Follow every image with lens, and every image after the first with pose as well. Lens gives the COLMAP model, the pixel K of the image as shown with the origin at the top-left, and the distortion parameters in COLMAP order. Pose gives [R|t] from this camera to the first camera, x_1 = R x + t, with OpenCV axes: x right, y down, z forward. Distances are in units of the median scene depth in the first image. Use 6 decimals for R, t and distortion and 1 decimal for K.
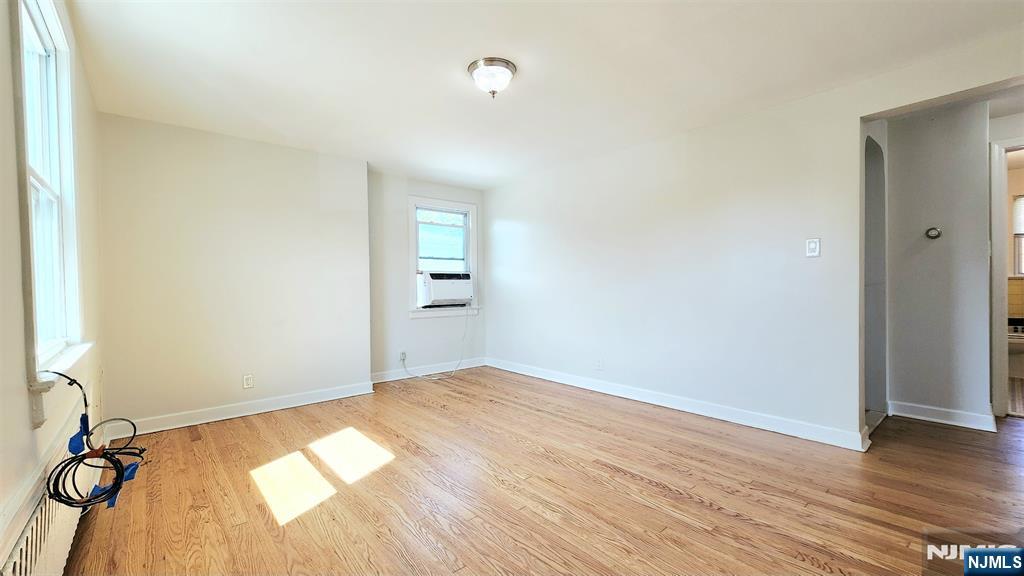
lens RADIAL K [[421.9, 0, 501.8], [0, 421.9, 292.0], [0, 0, 1]] dist [0.004103, 0.000197]
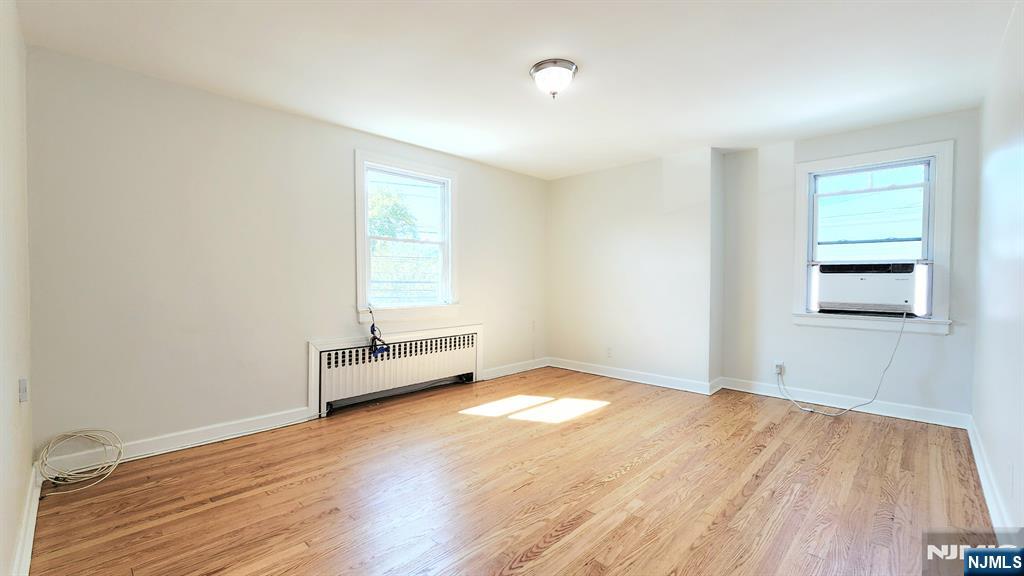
lens RADIAL K [[421.9, 0, 507.3], [0, 421.9, 294.8], [0, 0, 1]] dist [0.004103, 0.000197]
pose [[0.104844, 0.049415, -0.993260, 0.651774], [-0.018233, 0.998692, 0.047760, -0.024053], [0.994322, 0.013103, 0.105608, 0.516604]]
